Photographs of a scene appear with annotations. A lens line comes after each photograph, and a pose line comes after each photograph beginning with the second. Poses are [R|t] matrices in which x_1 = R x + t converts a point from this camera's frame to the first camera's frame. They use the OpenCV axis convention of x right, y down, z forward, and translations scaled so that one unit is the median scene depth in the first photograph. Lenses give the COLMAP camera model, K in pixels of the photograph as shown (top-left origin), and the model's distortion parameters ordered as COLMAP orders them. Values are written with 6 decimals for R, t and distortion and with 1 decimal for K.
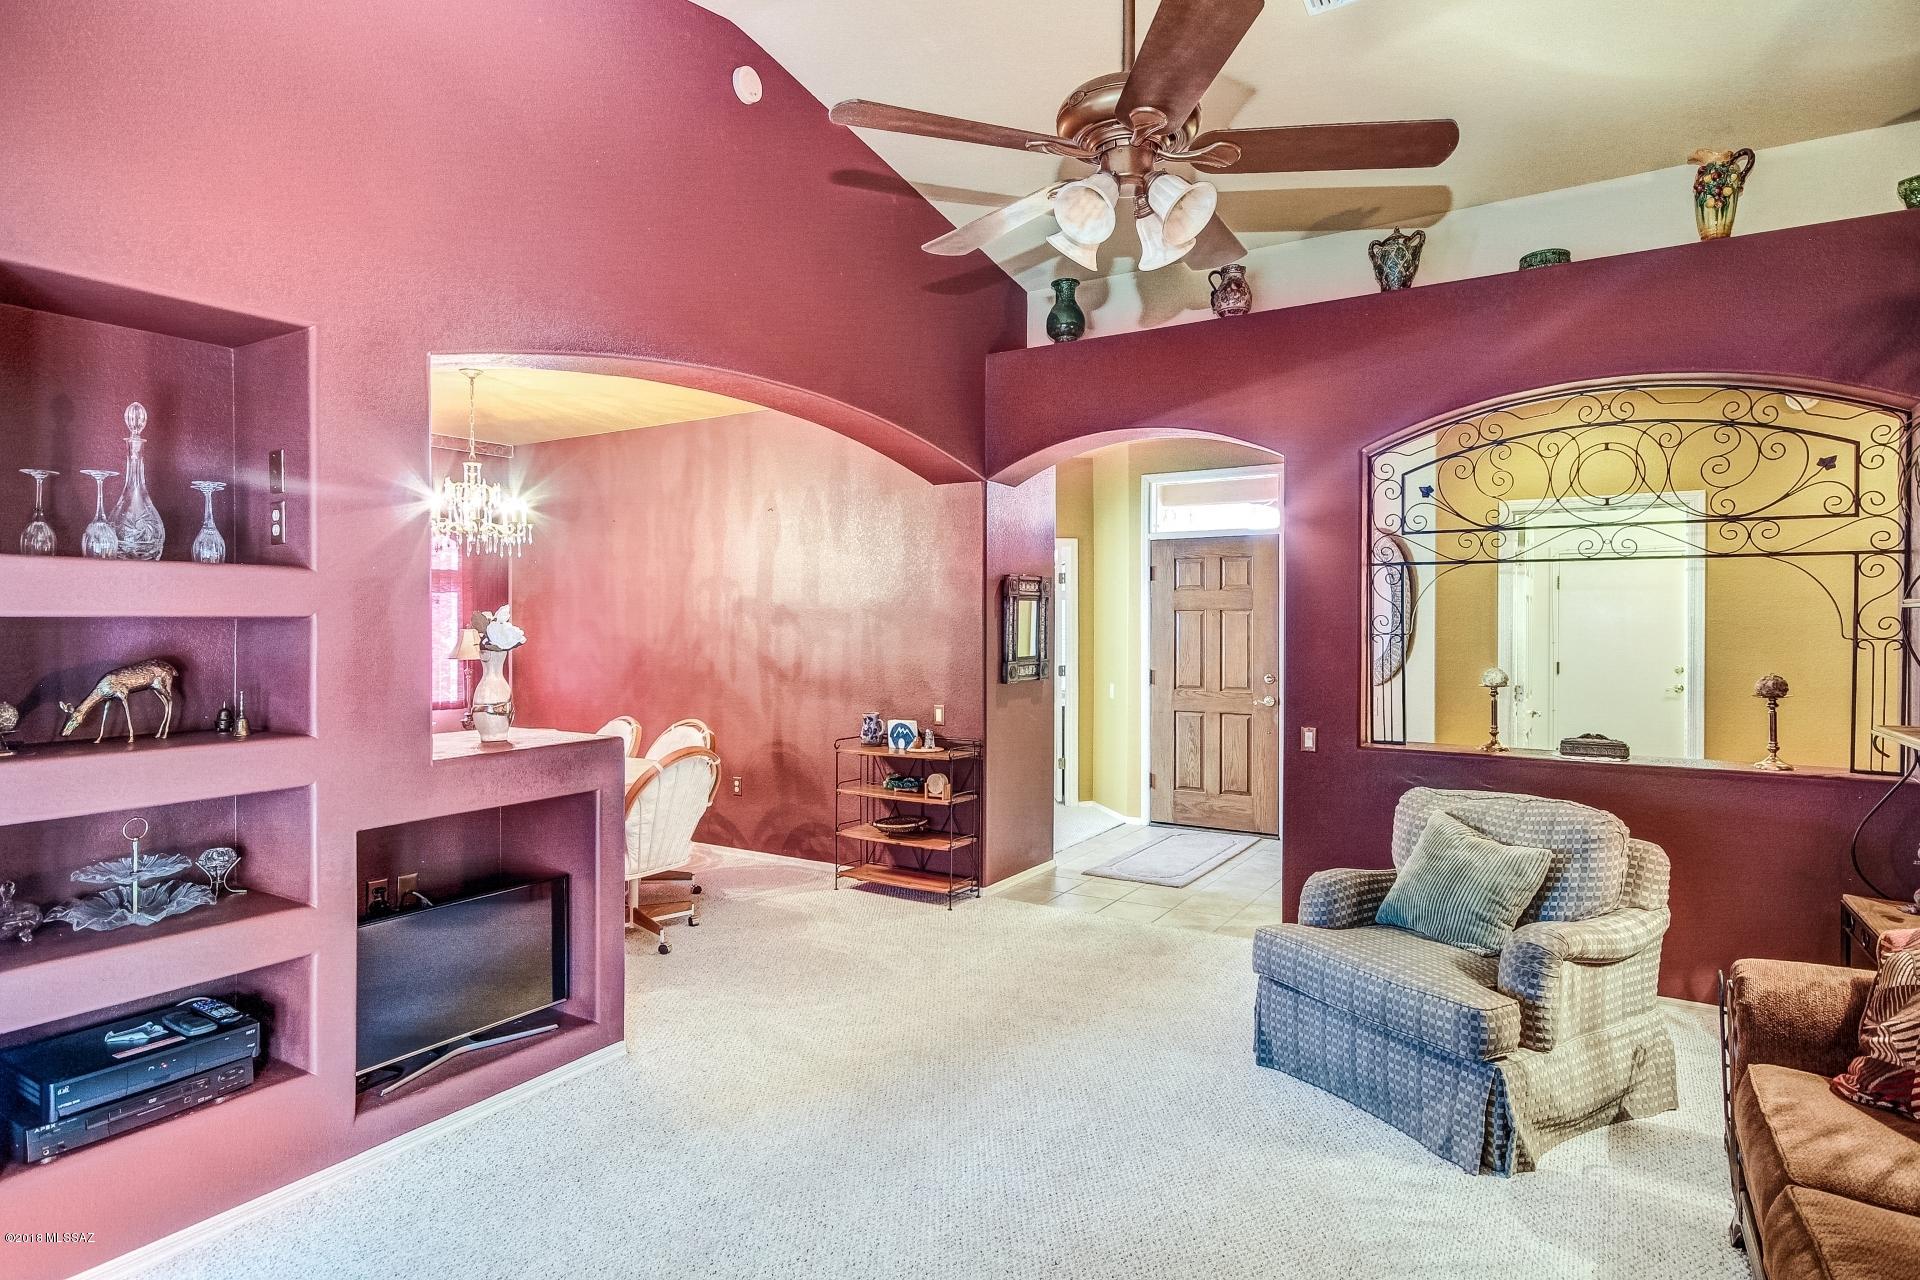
lens RADIAL K [[1041.7, 0, 960.8], [0, 1041.7, 635.9], [0, 0, 1]] dist [0.004369, -0.000038]
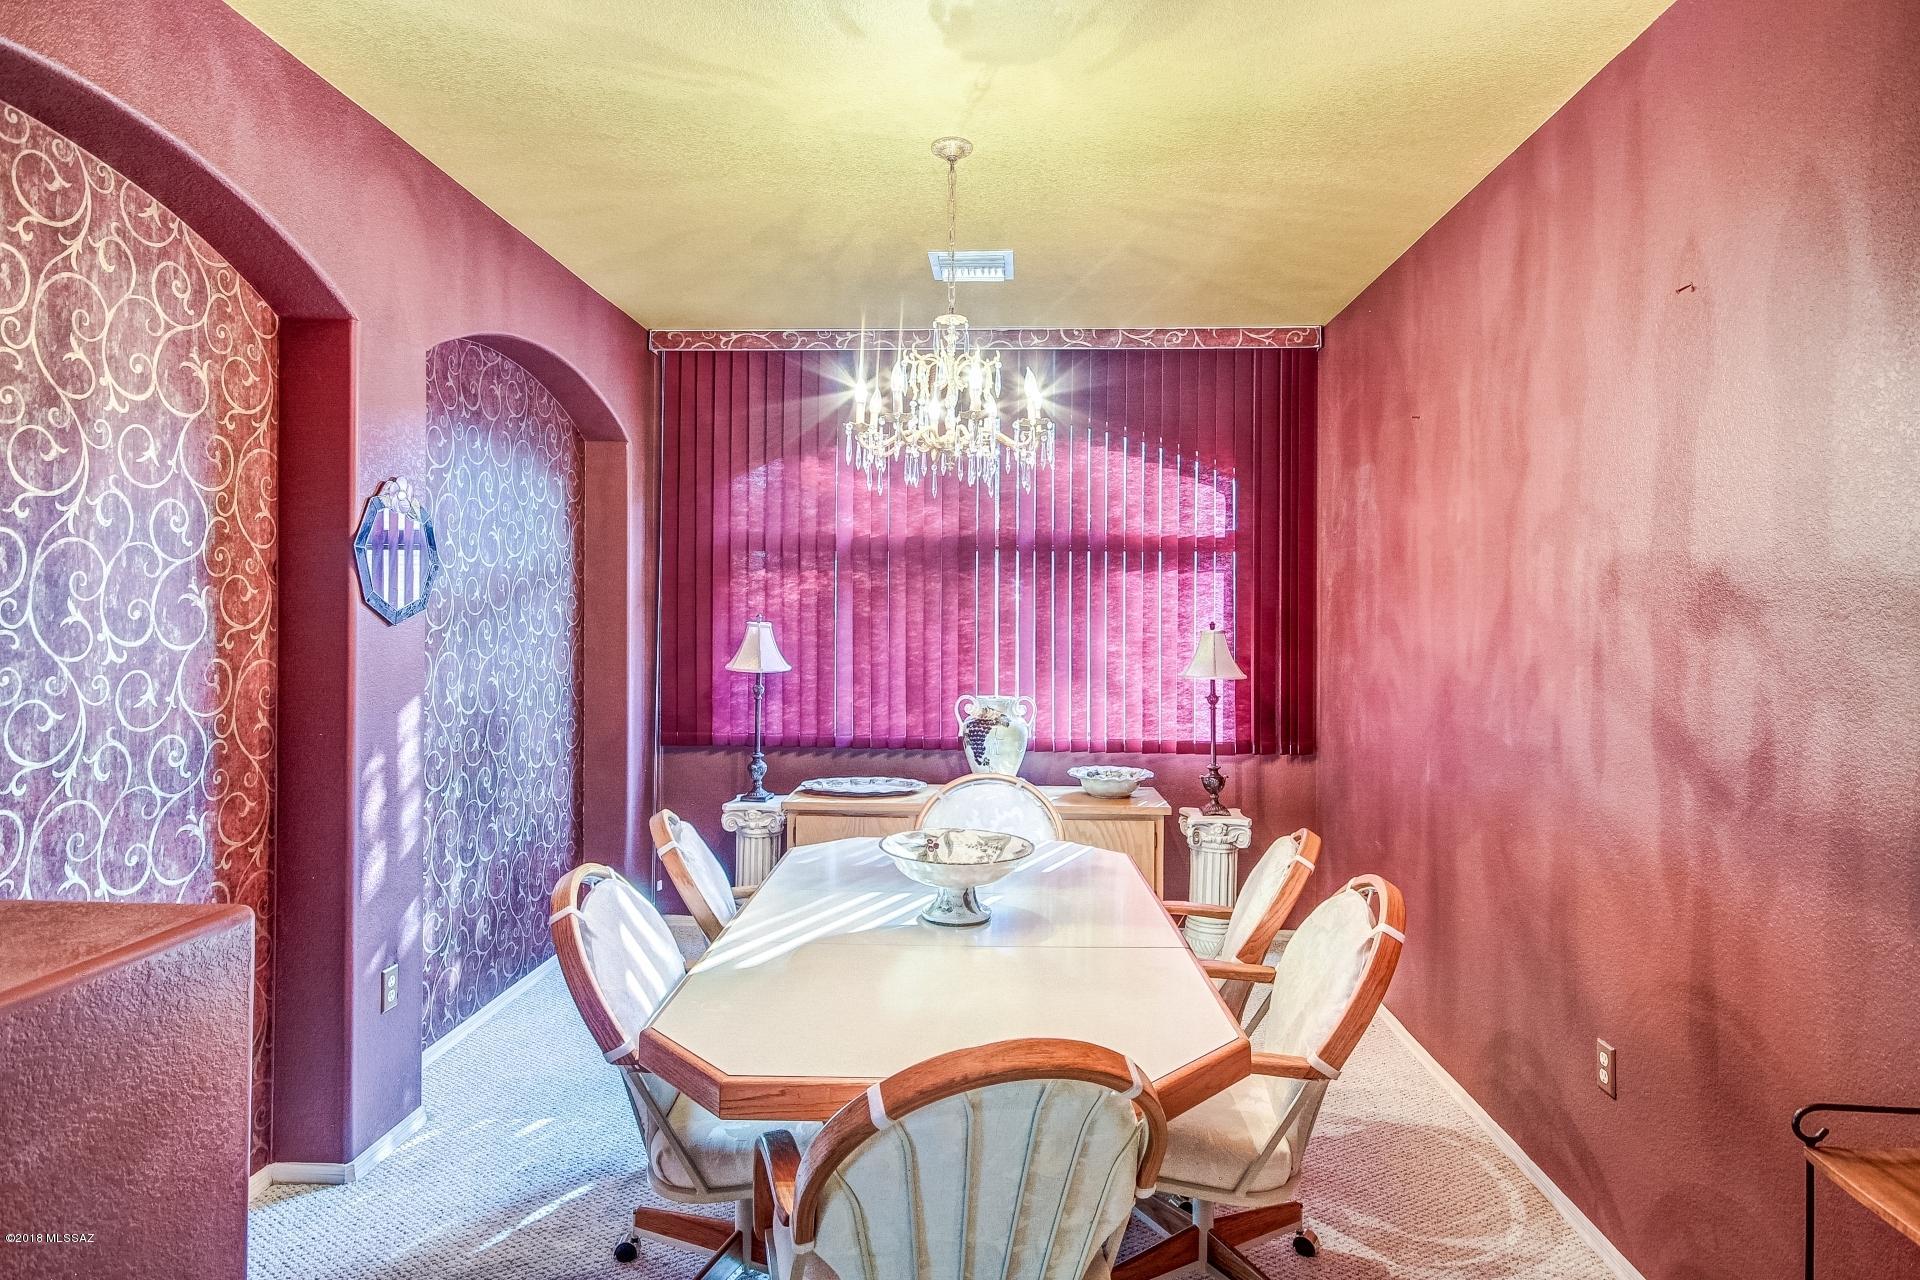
lens RADIAL K [[1041.7, 0, 969.0], [0, 1041.7, 620.6], [0, 0, 1]] dist [0.004369, -0.000038]
pose [[0.505796, 0.002514, -0.862650, -0.009438], [-0.008296, 0.999964, -0.001950, -0.011278], [0.862613, 0.008143, 0.505798, 0.631230]]
